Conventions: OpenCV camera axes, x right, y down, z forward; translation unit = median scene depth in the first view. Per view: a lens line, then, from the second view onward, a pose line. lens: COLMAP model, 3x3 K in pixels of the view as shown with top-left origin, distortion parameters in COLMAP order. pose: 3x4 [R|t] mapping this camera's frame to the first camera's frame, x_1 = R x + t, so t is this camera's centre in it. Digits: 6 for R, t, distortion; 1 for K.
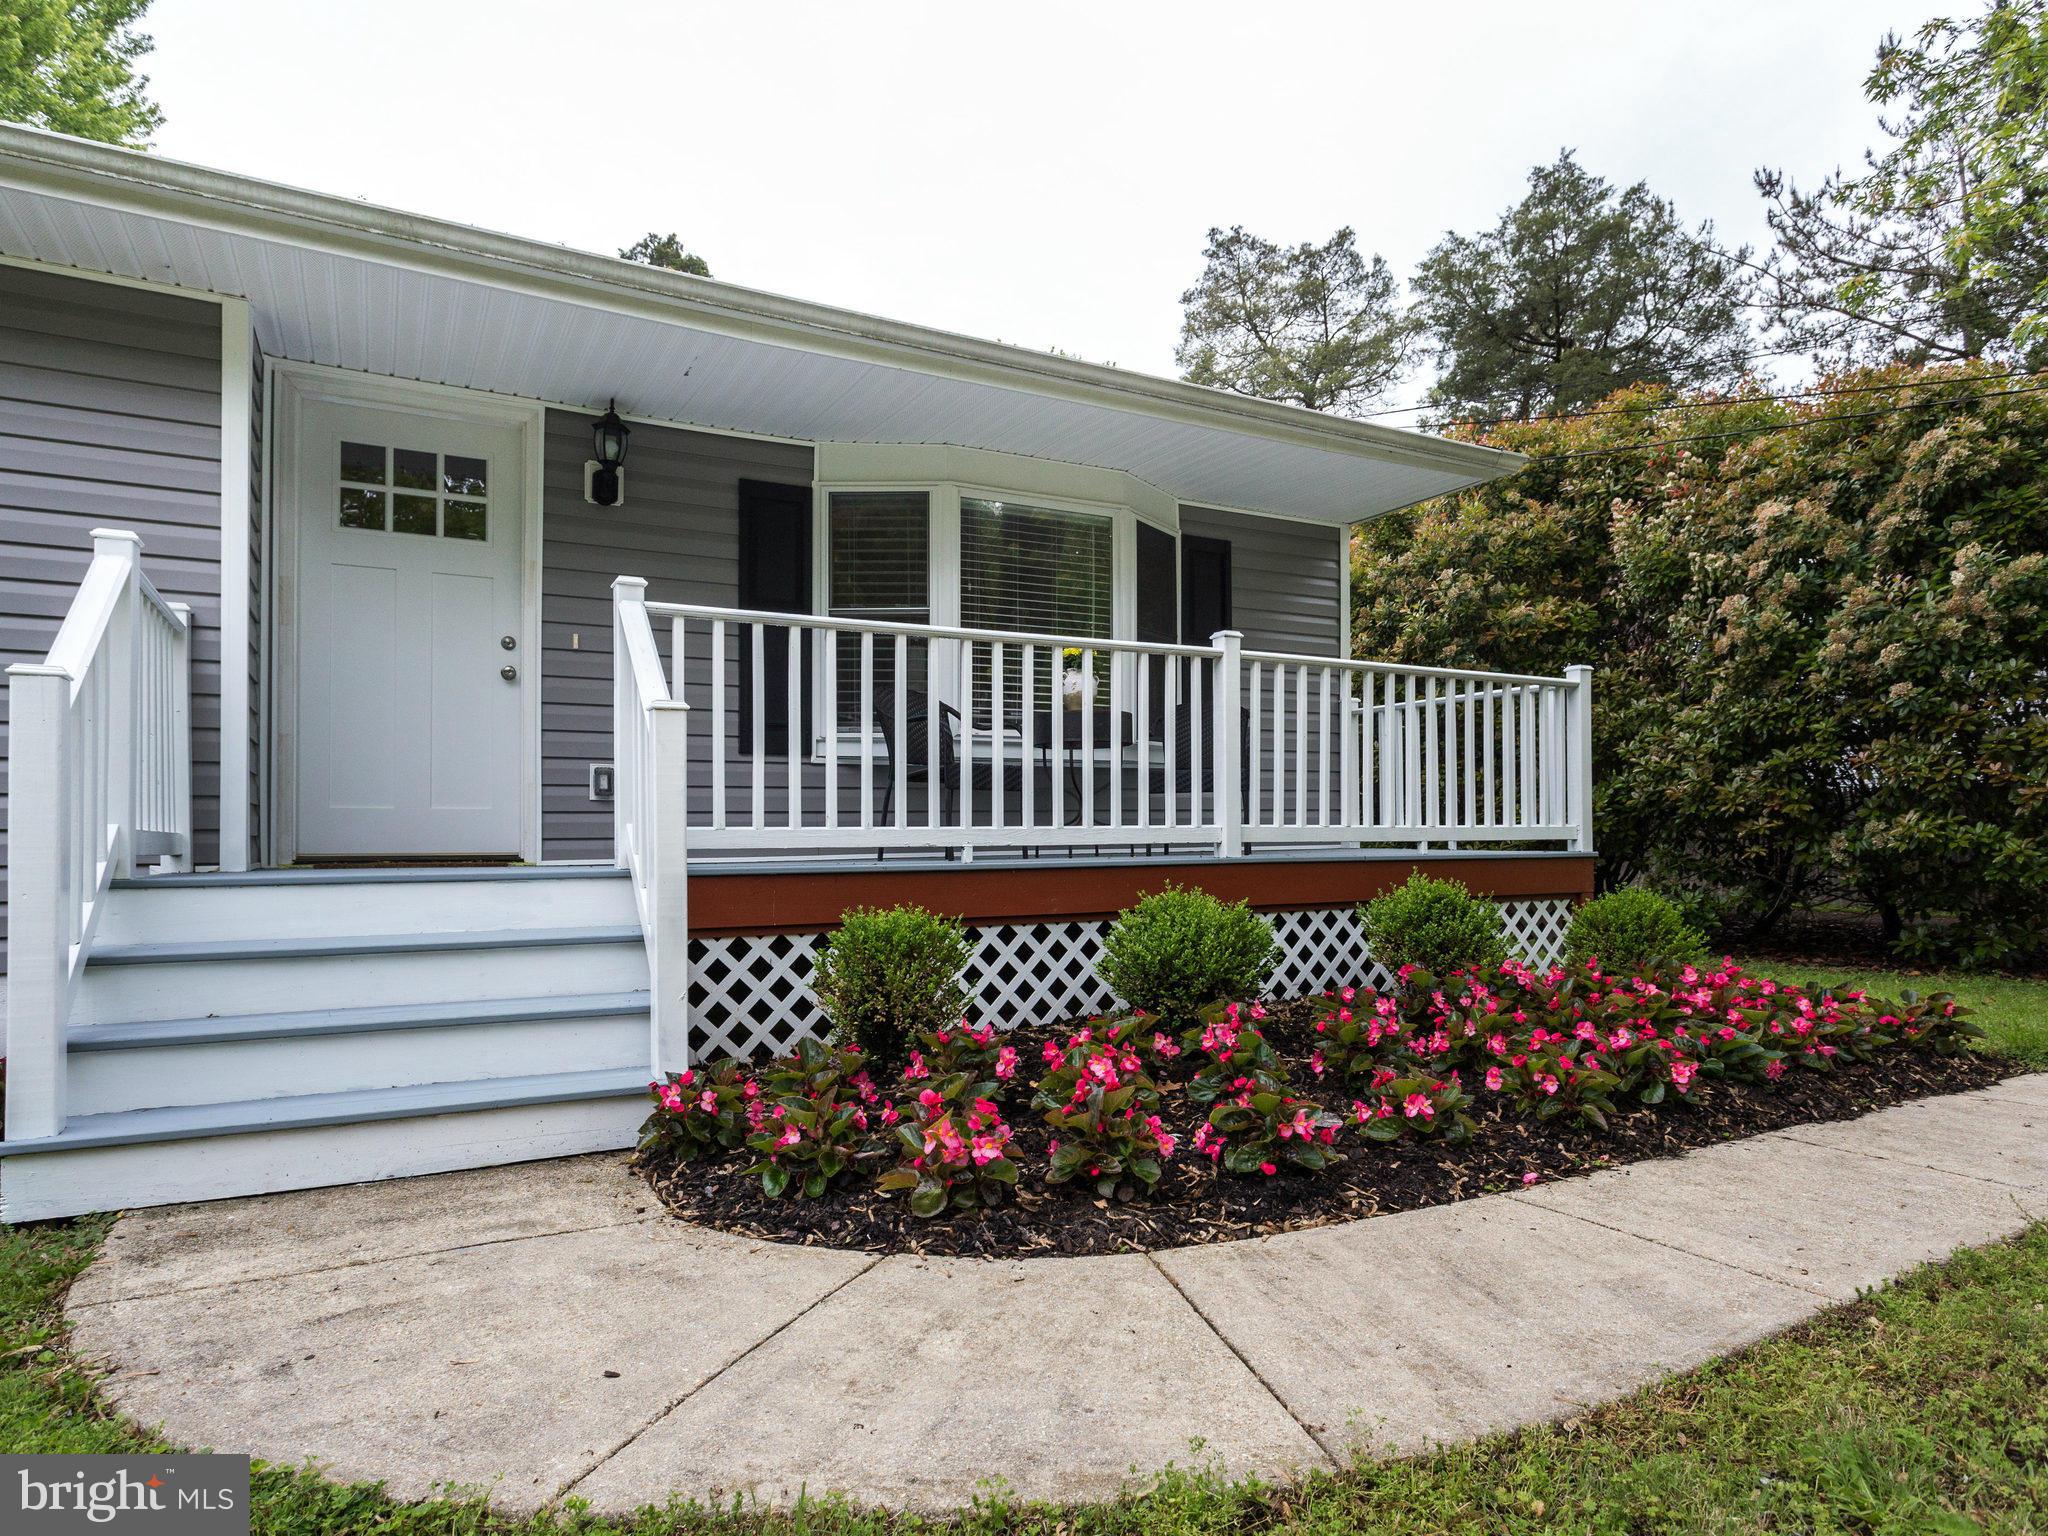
lens RADIAL K [[1163.1, 0, 1024.3], [0, 1163.1, 819.1], [0, 0, 1]] dist [0.001324, 0.000403]
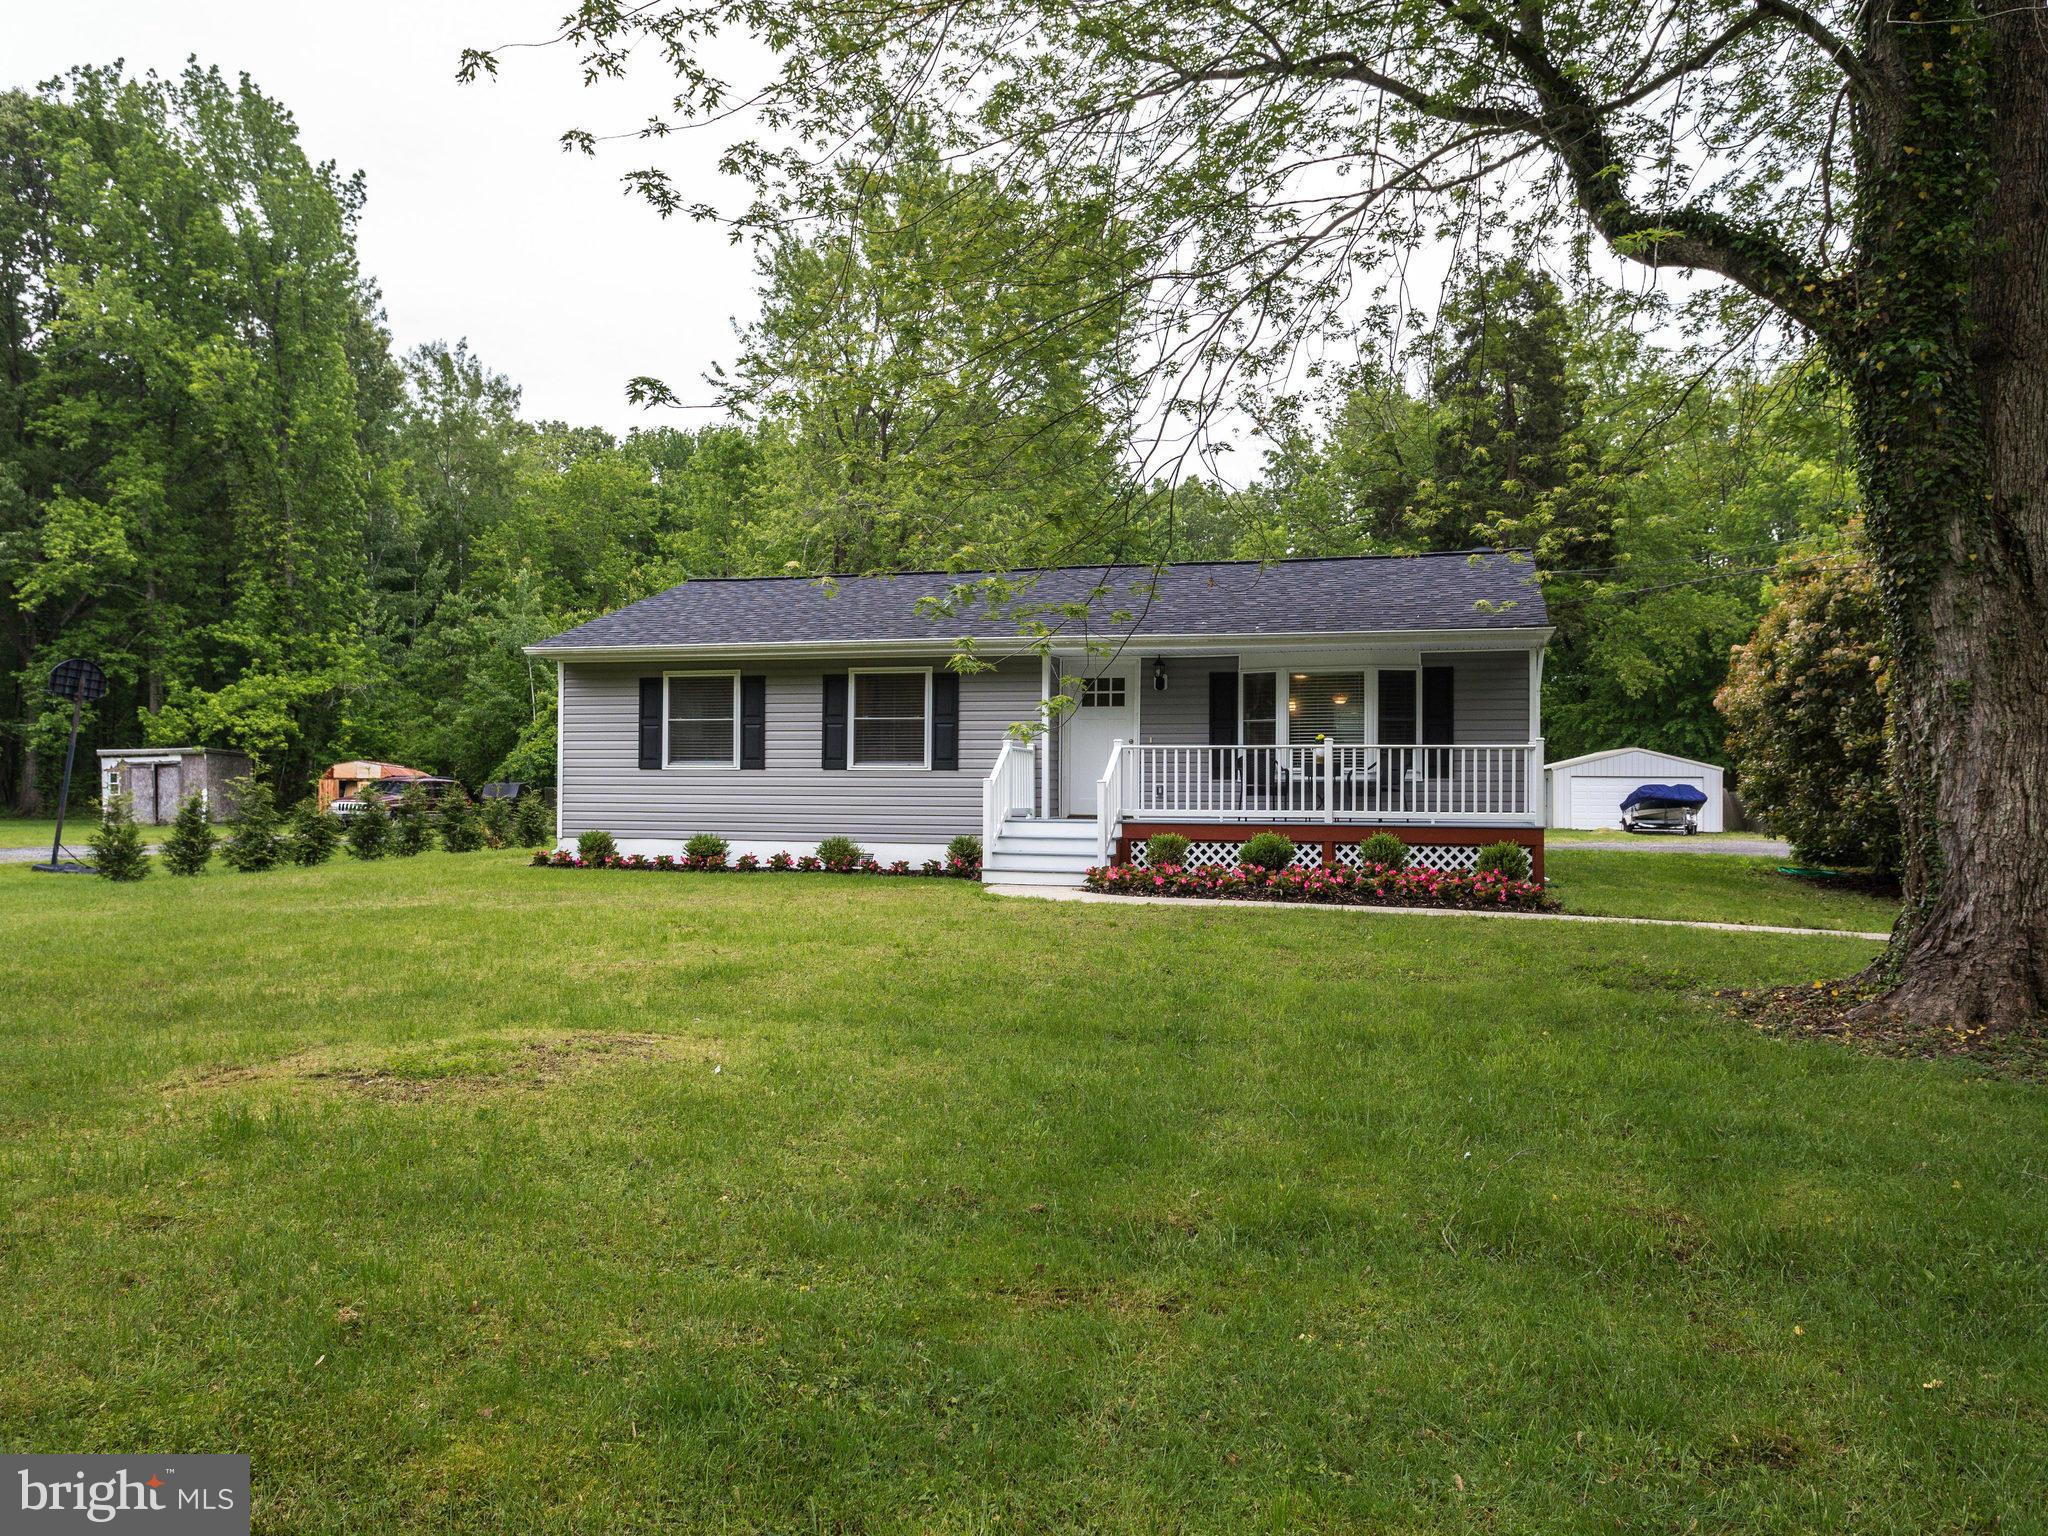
lens RADIAL K [[1629.8, 0, 1024.0], [0, 1629.8, 768.0], [0, 0, 1]] dist [0.005384, 0.001112]
pose [[0.721699, 0.000604, -0.692206, 2.157063], [-0.004105, 0.999986, -0.003408, -0.074187], [0.692194, 0.005301, 0.721692, -2.083691]]
